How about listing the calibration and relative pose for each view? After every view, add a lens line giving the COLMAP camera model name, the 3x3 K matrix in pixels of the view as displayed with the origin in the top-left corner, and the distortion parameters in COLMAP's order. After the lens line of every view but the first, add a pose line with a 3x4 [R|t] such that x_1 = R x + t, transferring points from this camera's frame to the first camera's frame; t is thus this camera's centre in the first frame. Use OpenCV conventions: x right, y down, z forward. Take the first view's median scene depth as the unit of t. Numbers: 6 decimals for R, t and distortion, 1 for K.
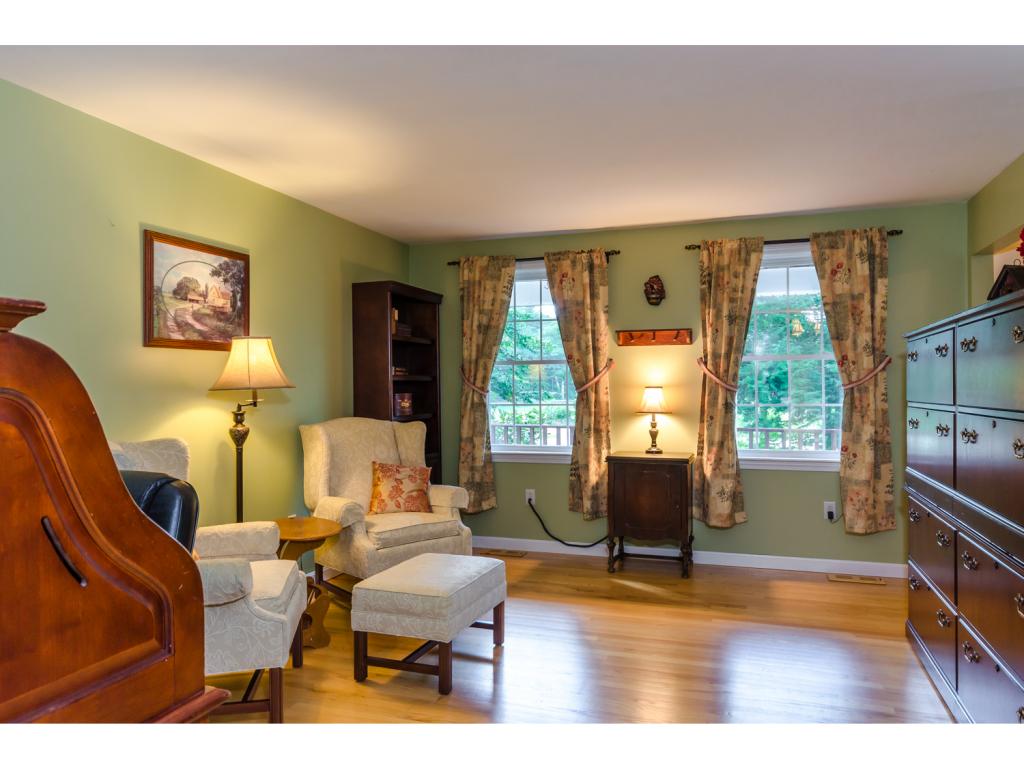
lens RADIAL K [[693.6, 0, 513.5], [0, 693.6, 385.9], [0, 0, 1]] dist [-0.001611, 0.001763]
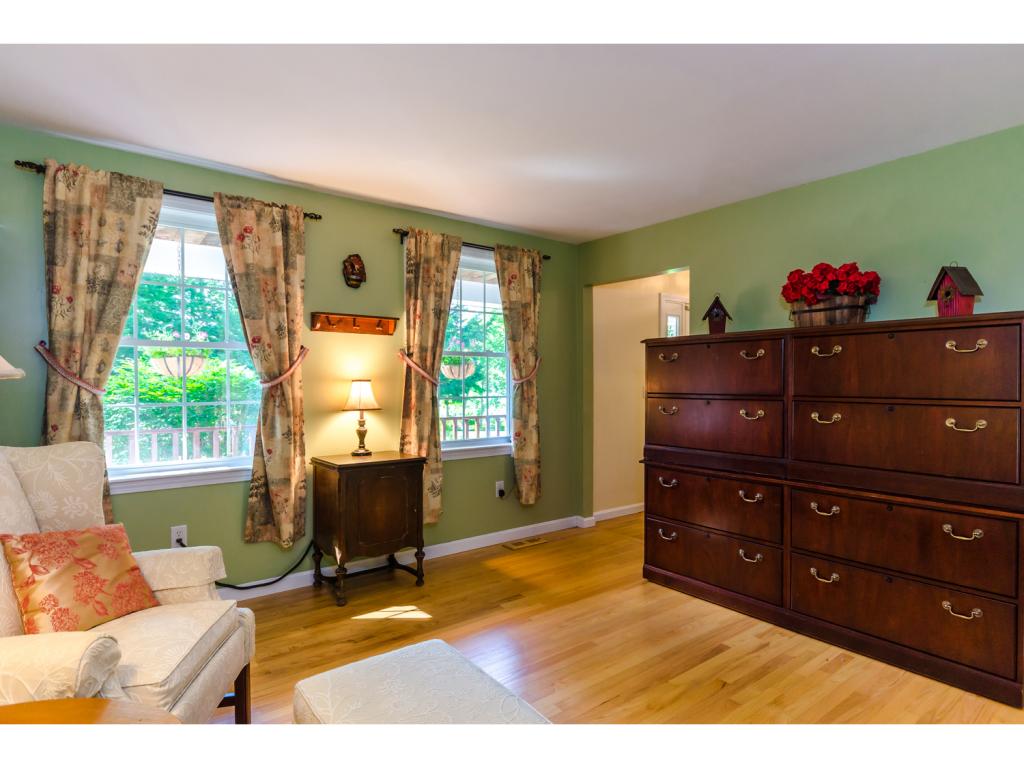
lens RADIAL K [[565.8, 0, 518.3], [0, 565.8, 385.7], [0, 0, 1]] dist [0.000372, -0.002164]
pose [[0.534848, -0.001226, 0.844947, -0.312990], [-0.006024, 0.999968, 0.005264, 0.003661], [-0.844927, -0.007905, 0.534823, 0.466140]]
